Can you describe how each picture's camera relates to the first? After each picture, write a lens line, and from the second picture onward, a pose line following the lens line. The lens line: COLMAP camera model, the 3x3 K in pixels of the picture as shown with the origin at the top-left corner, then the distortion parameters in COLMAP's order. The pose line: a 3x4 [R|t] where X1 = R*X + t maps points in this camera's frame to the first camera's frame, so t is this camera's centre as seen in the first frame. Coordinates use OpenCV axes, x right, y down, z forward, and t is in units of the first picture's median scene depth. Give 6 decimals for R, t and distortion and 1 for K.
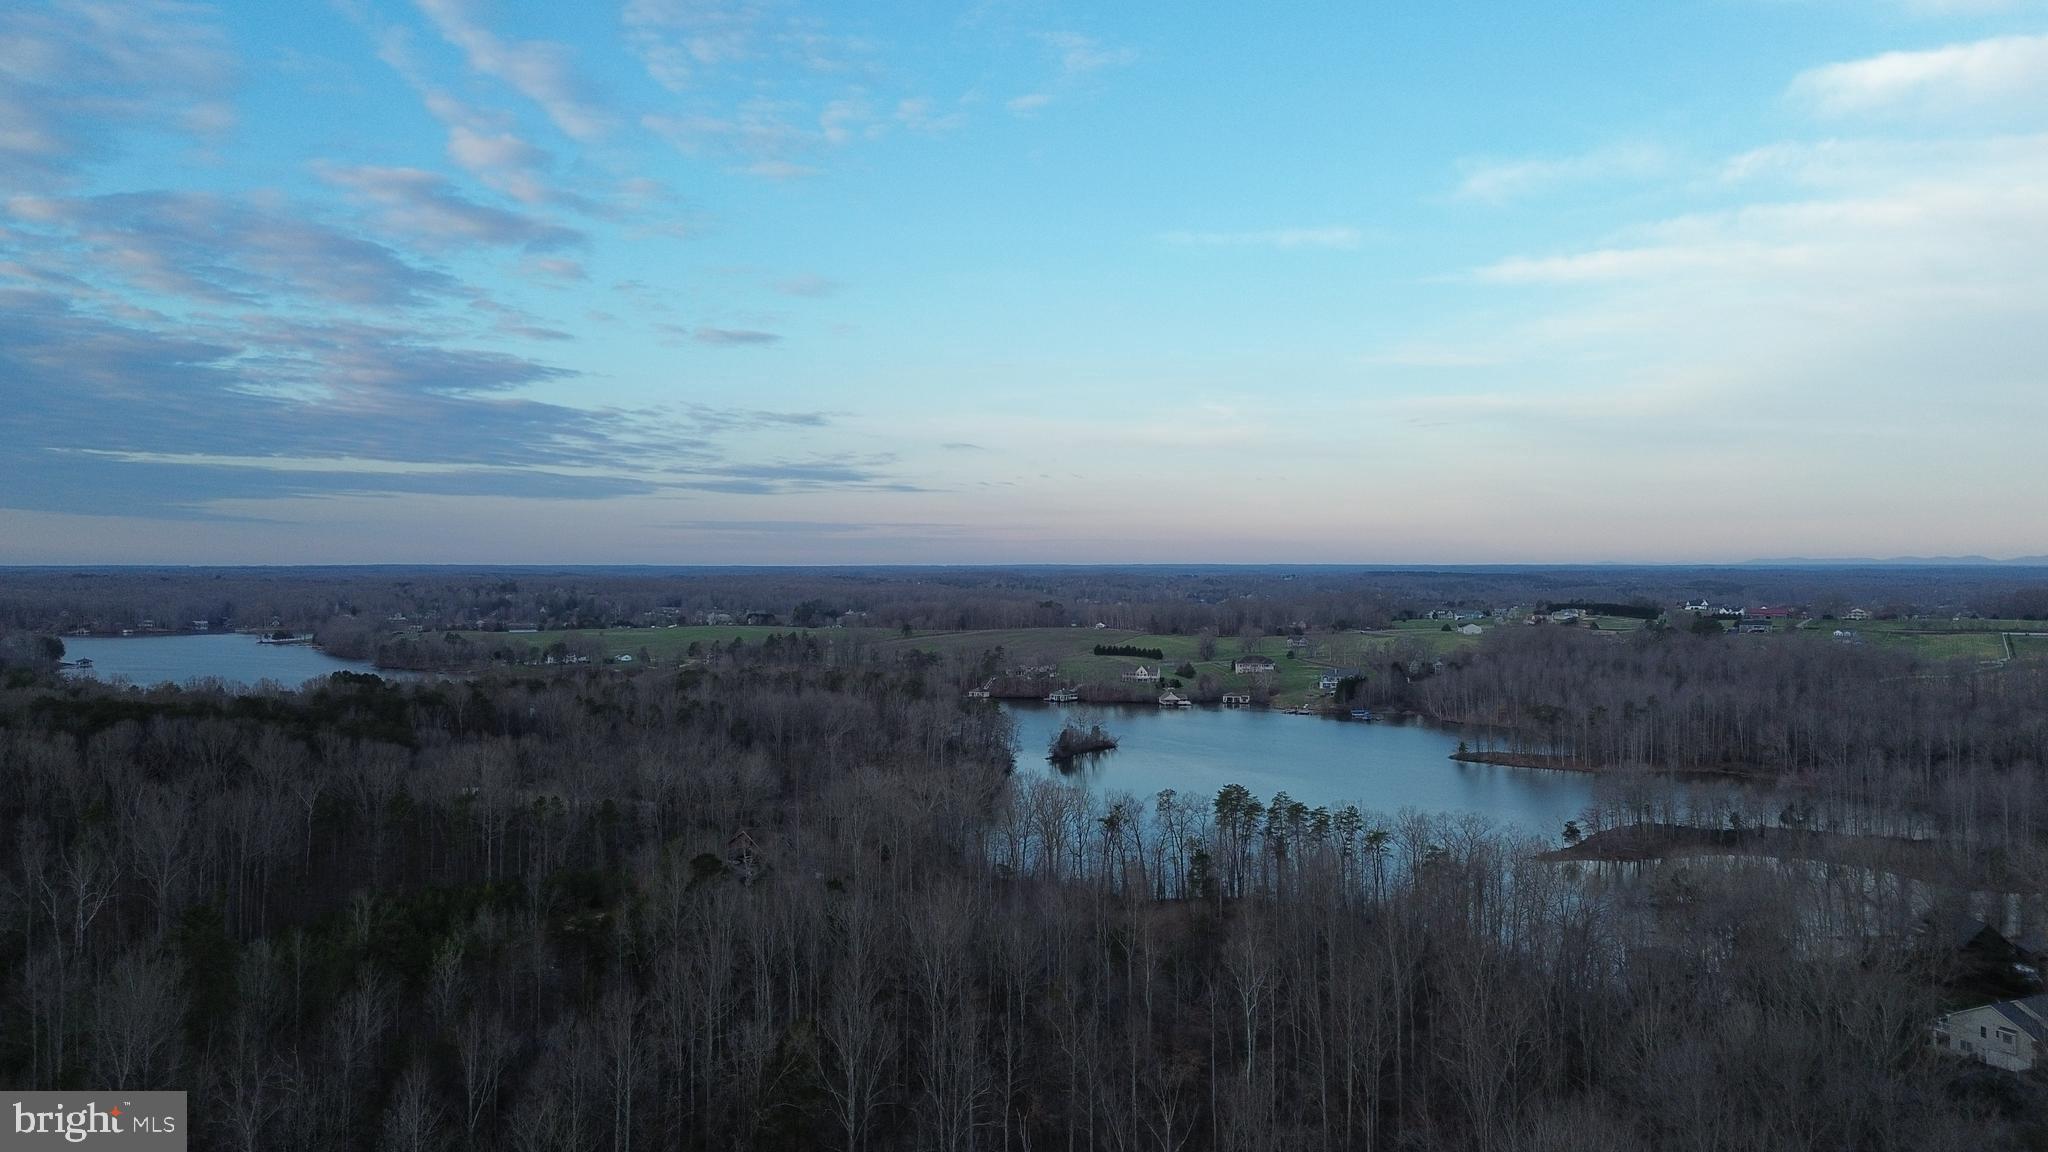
lens RADIAL K [[1503.7, 0, 1024.0], [0, 1503.7, 576.0], [0, 0, 1]] dist [0.123709, -0.080039]
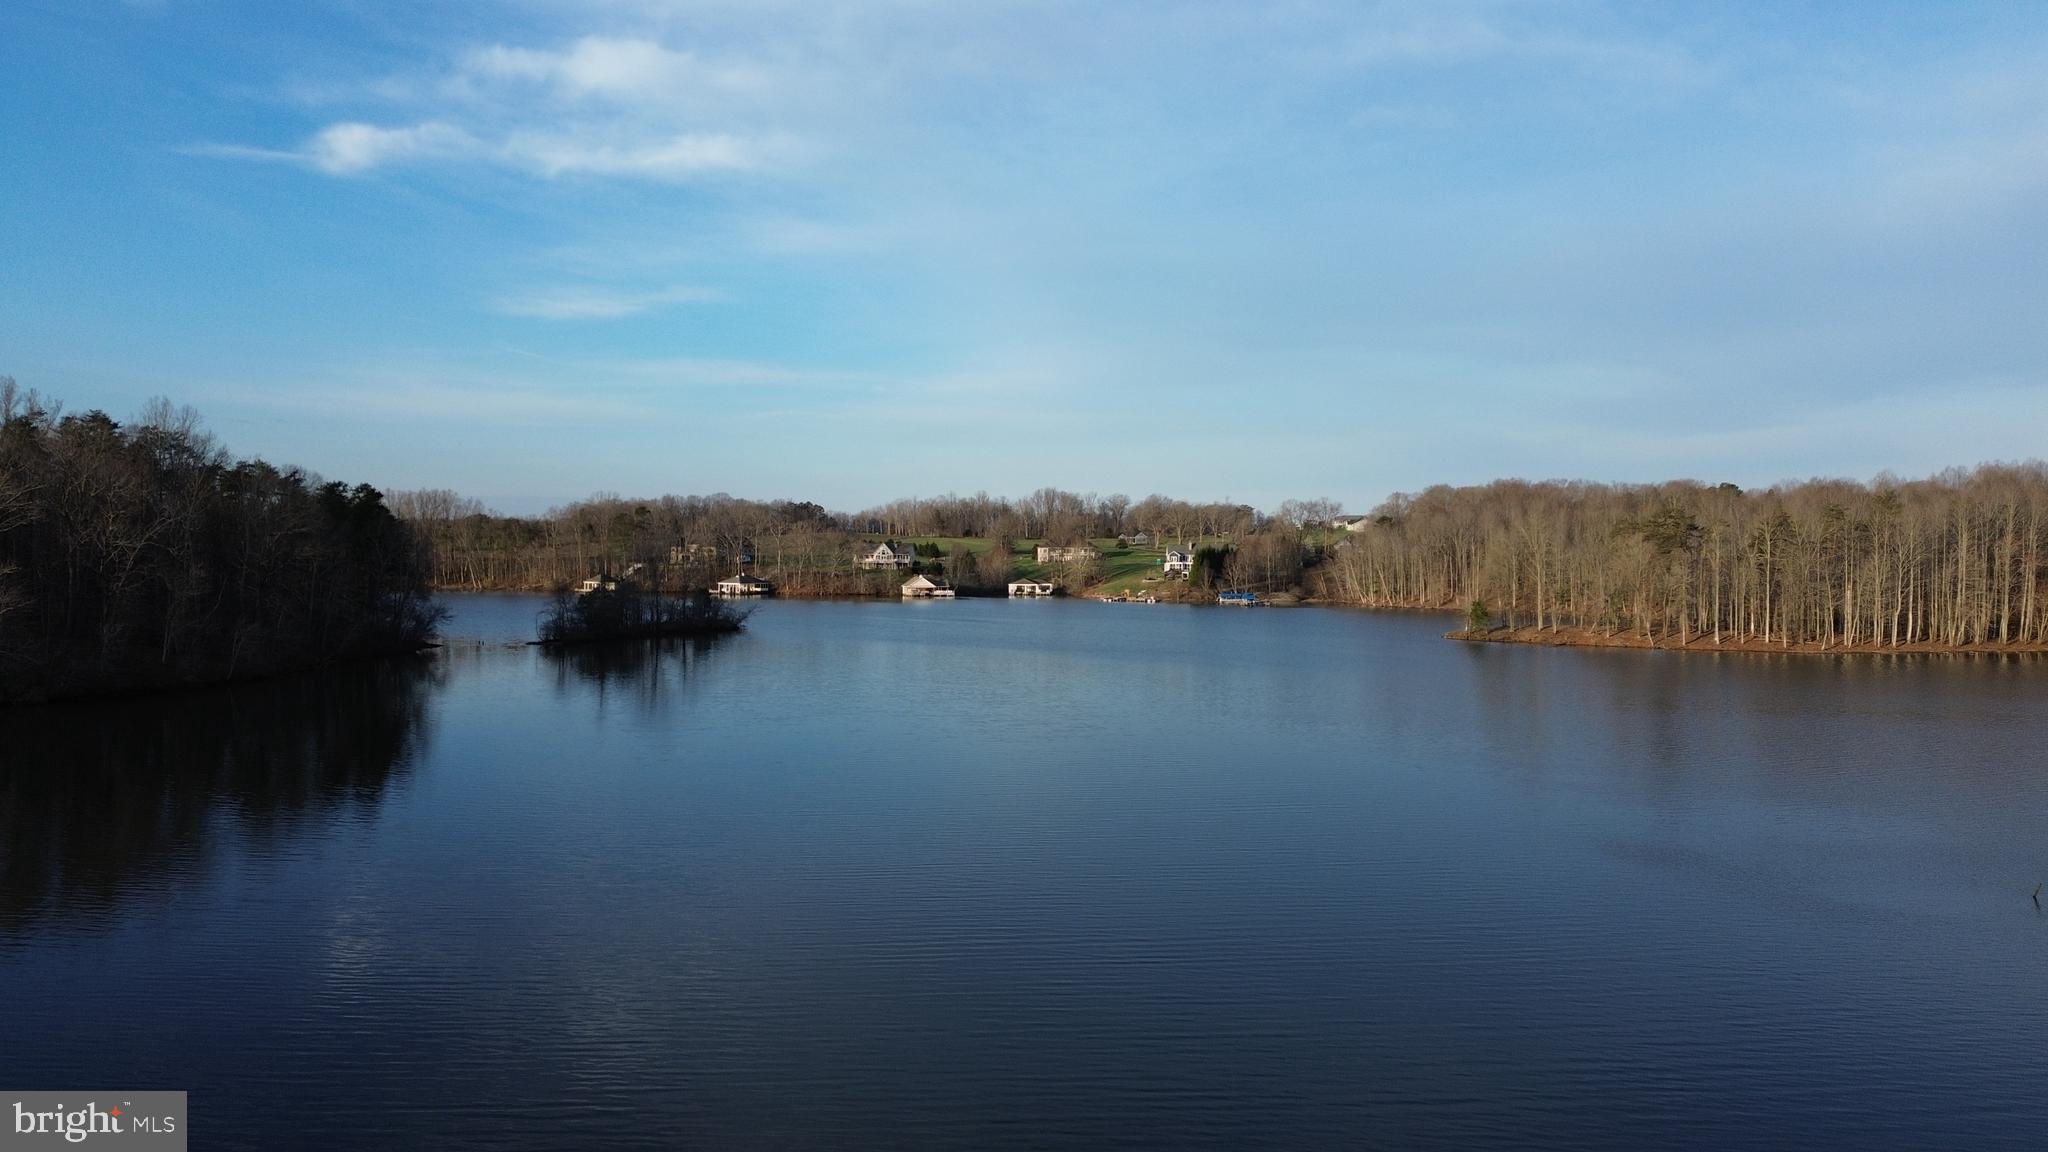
lens RADIAL K [[1503.7, 0, 1024.0], [0, 1503.7, 576.0], [0, 0, 1]] dist [0.123709, -0.080039]
pose [[0.994939, -0.000117, 0.100485, 0.079628], [-0.001254, 0.999907, 0.013584, 0.070137], [-0.100477, -0.013641, 0.994846, 0.408734]]
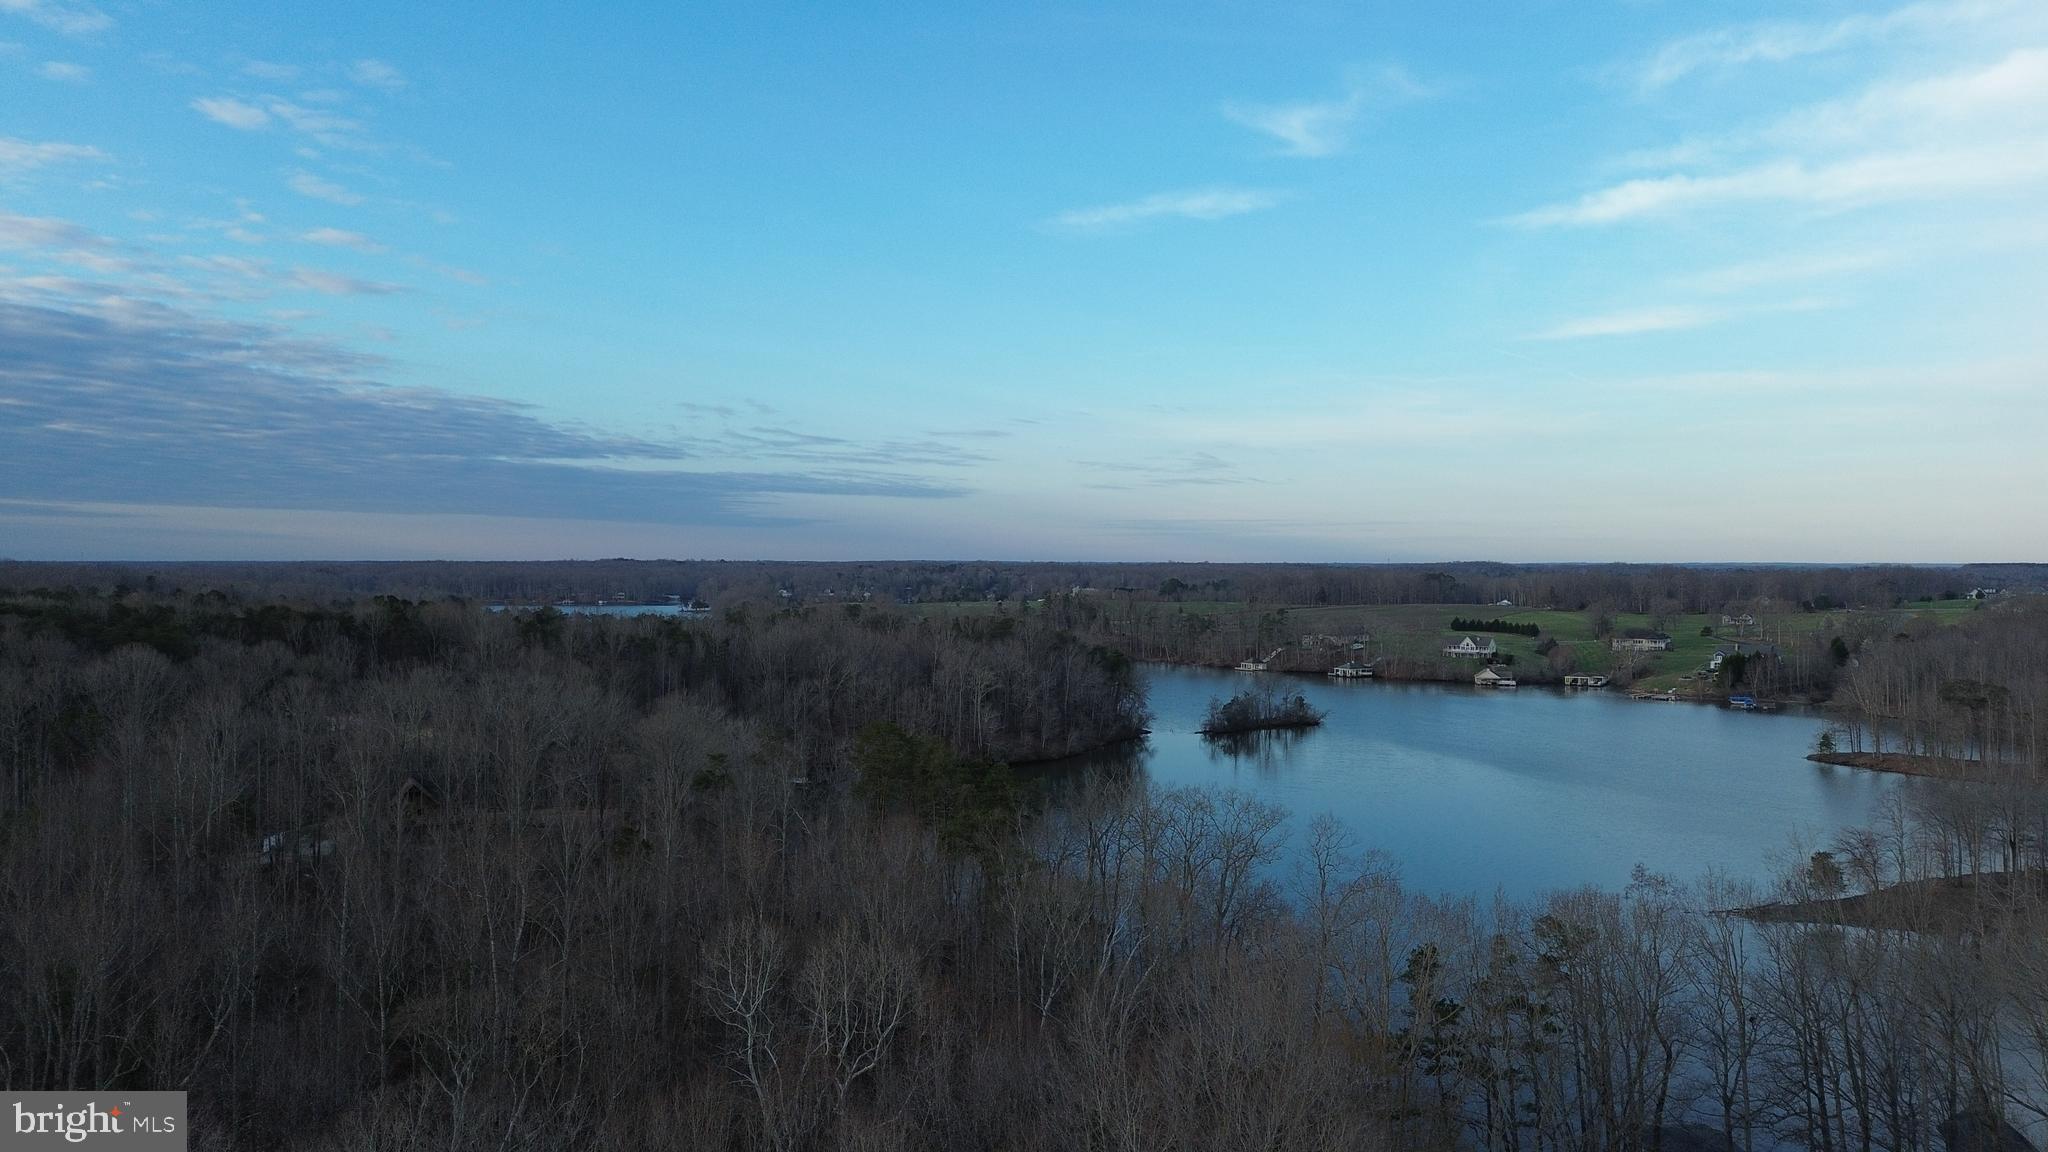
lens RADIAL K [[1503.7, 0, 1024.0], [0, 1503.7, 576.0], [0, 0, 1]] dist [0.123709, -0.080039]
pose [[0.942252, 0.004926, -0.334870, 0.136107], [-0.004825, 0.999988, 0.001134, 0.030181], [0.334871, 0.000547, 0.942264, 0.184179]]
